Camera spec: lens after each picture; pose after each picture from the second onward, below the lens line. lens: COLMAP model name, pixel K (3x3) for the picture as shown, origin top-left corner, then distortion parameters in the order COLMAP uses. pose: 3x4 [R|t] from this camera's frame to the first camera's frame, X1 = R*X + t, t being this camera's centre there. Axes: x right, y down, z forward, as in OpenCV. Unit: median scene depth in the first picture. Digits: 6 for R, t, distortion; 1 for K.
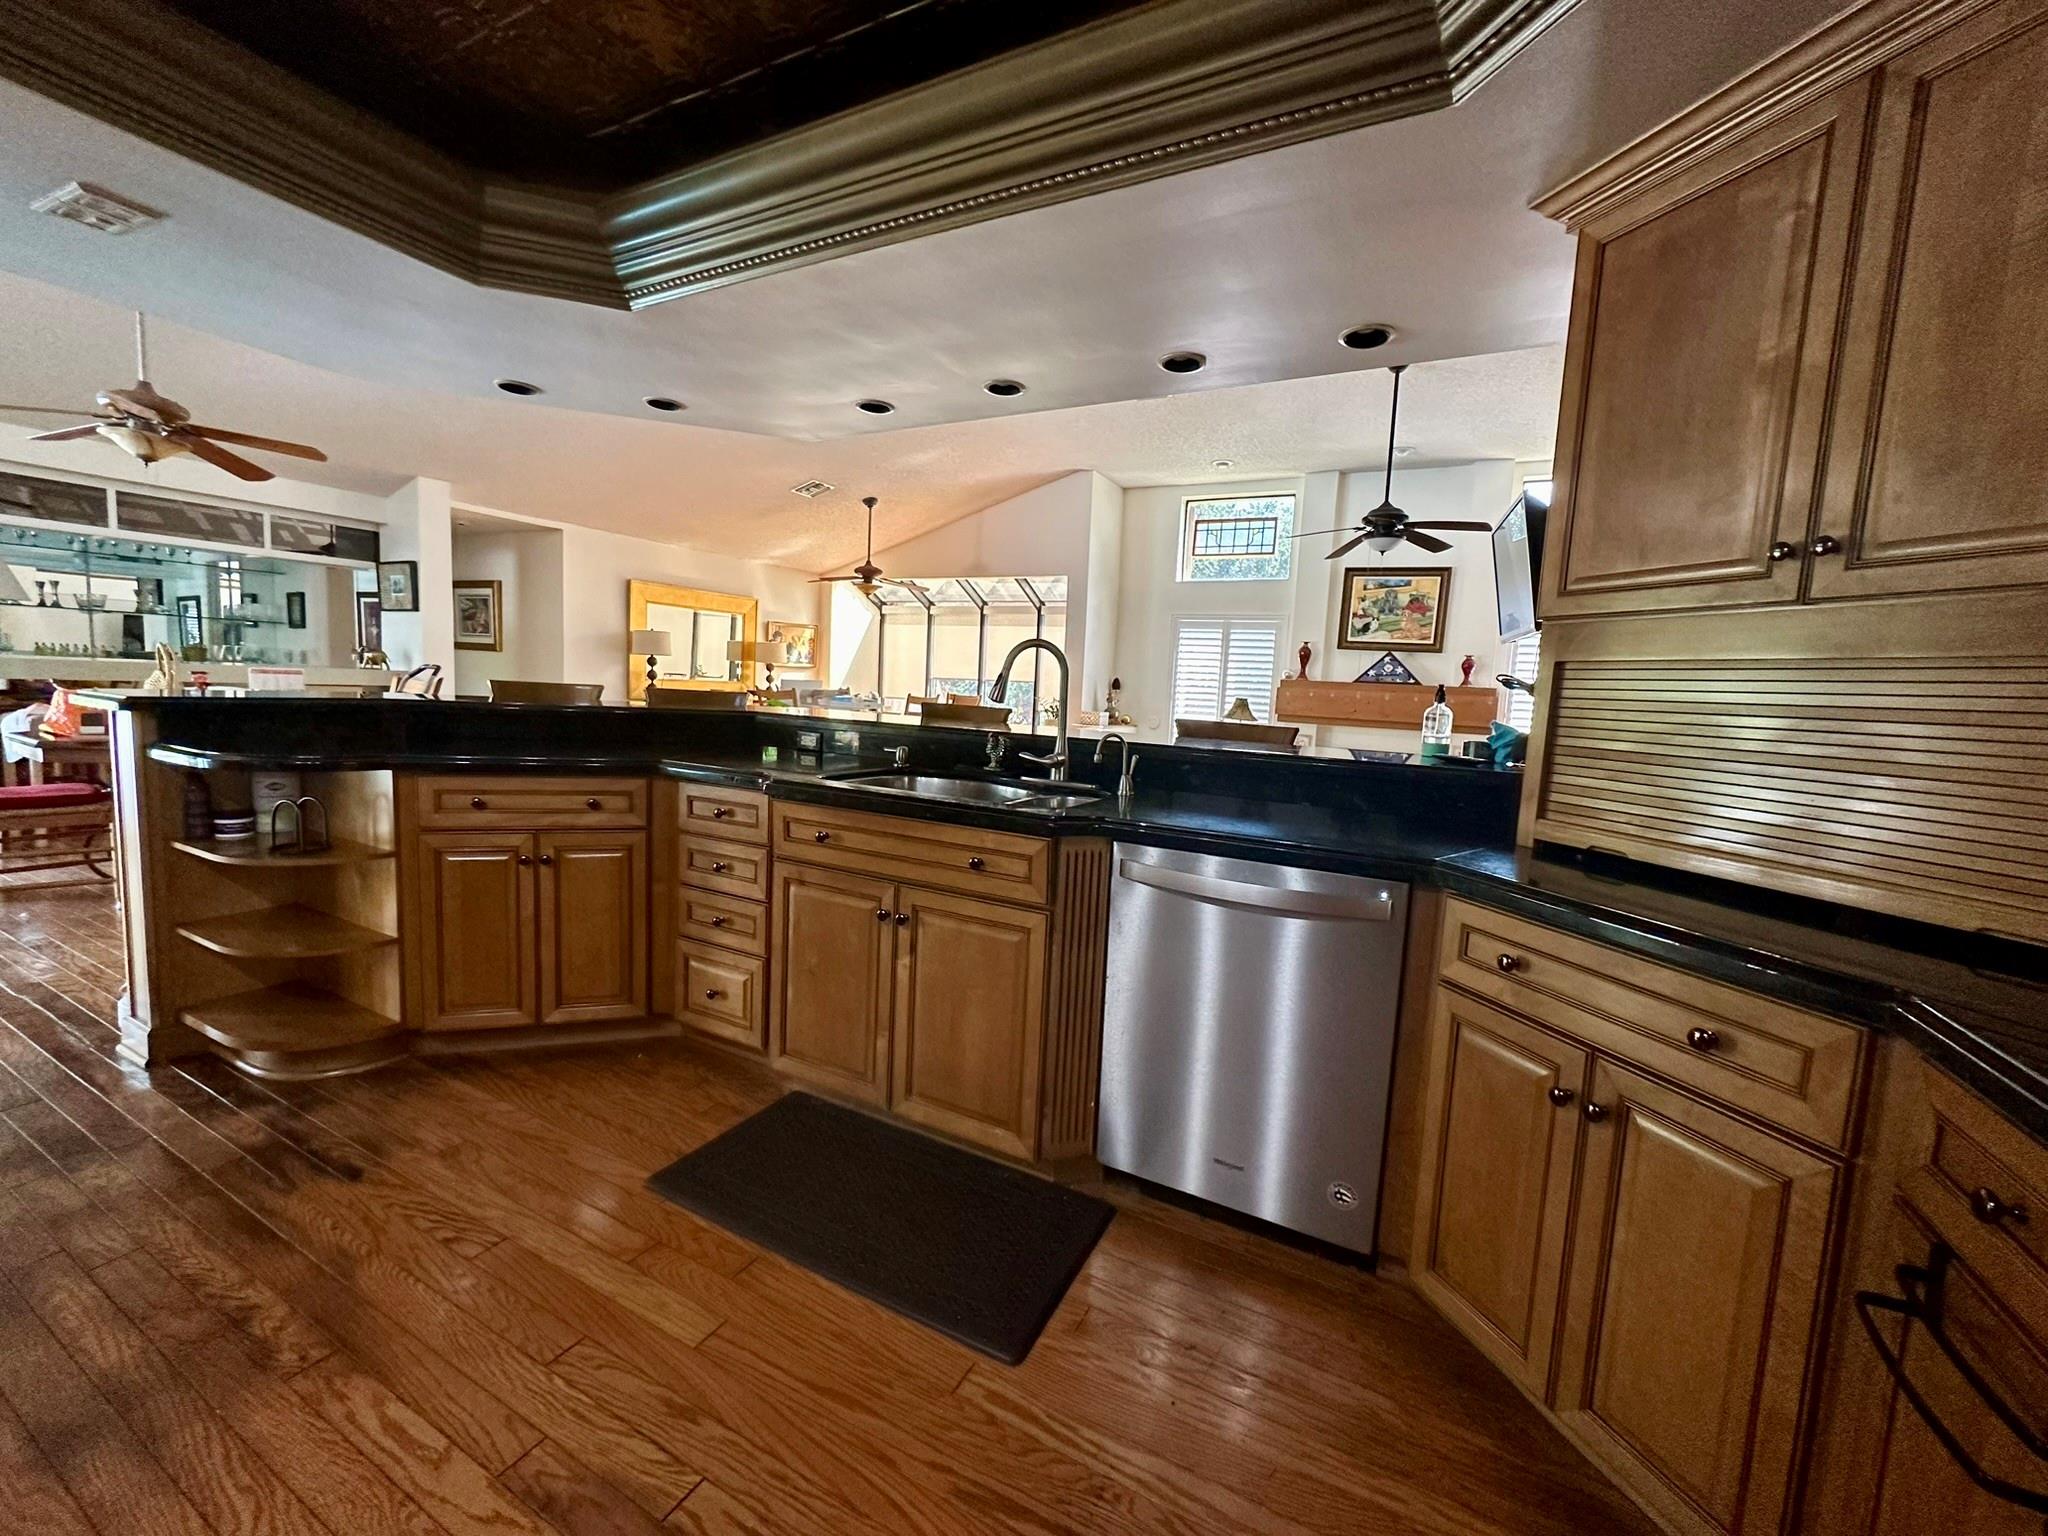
lens RADIAL K [[812.1, 0, 1023.2], [0, 812.1, 767.5], [0, 0, 1]] dist [-0.008175, 0.000241]
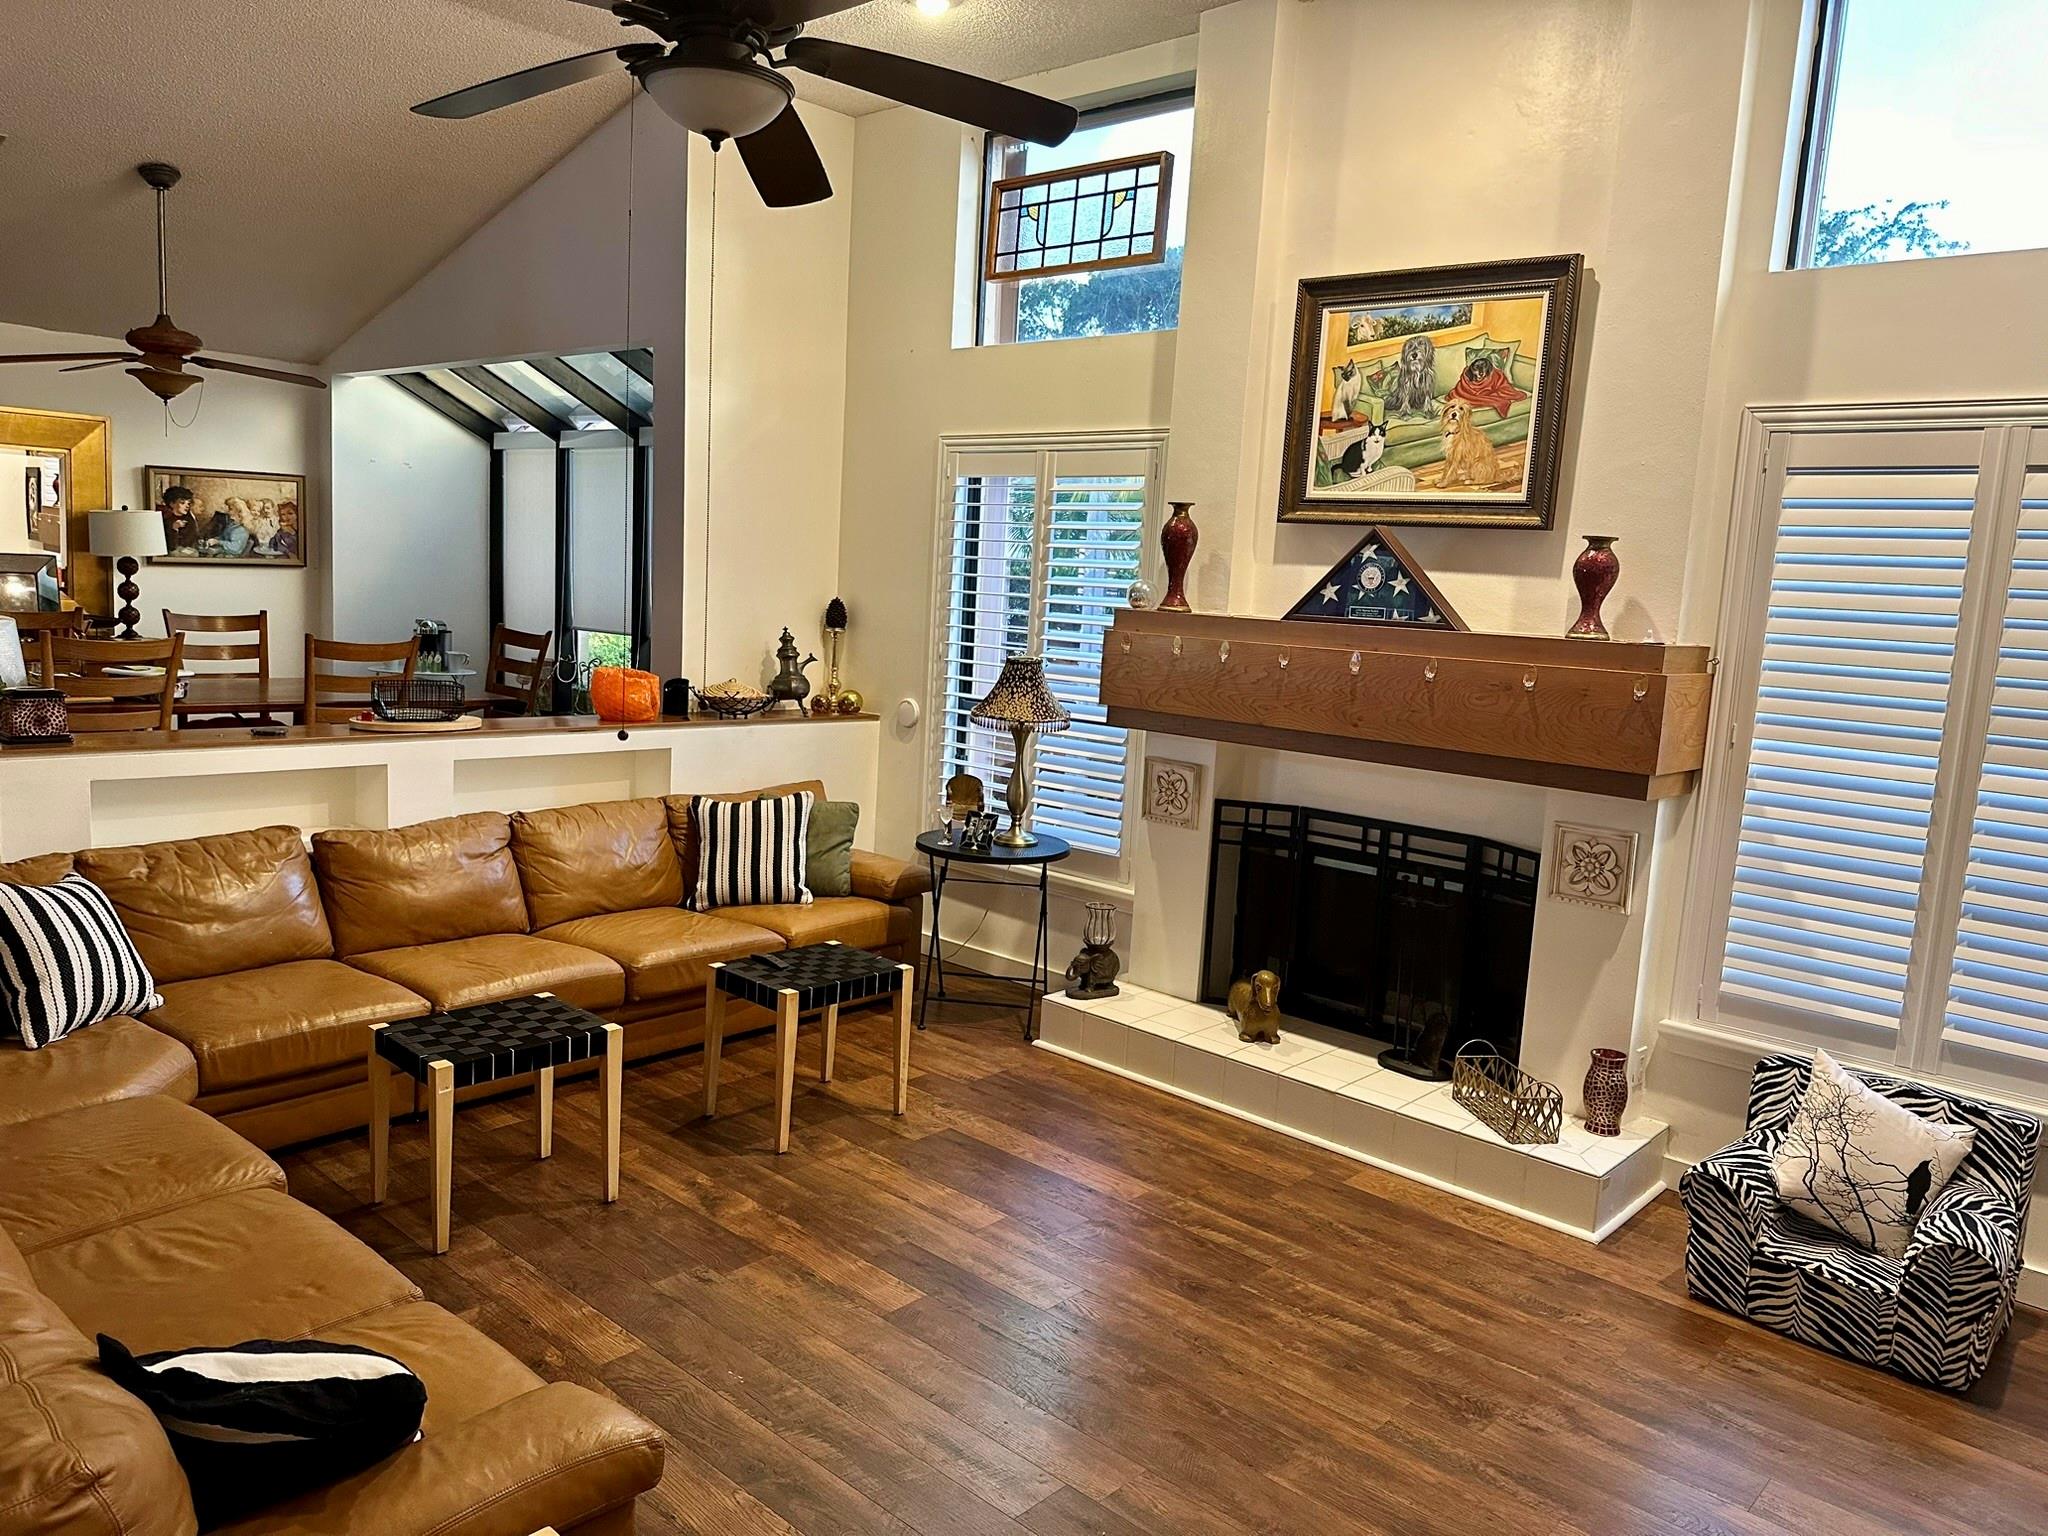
lens RADIAL K [[1415.5, 0, 1025.2], [0, 1415.5, 763.1], [0, 0, 1]] dist [0.035458, -0.050039]
pose [[0.970697, 0.037653, -0.237341, 0.717880], [-0.033723, 0.999219, 0.020597, -0.087227], [0.237931, -0.011989, 0.971208, 0.646866]]
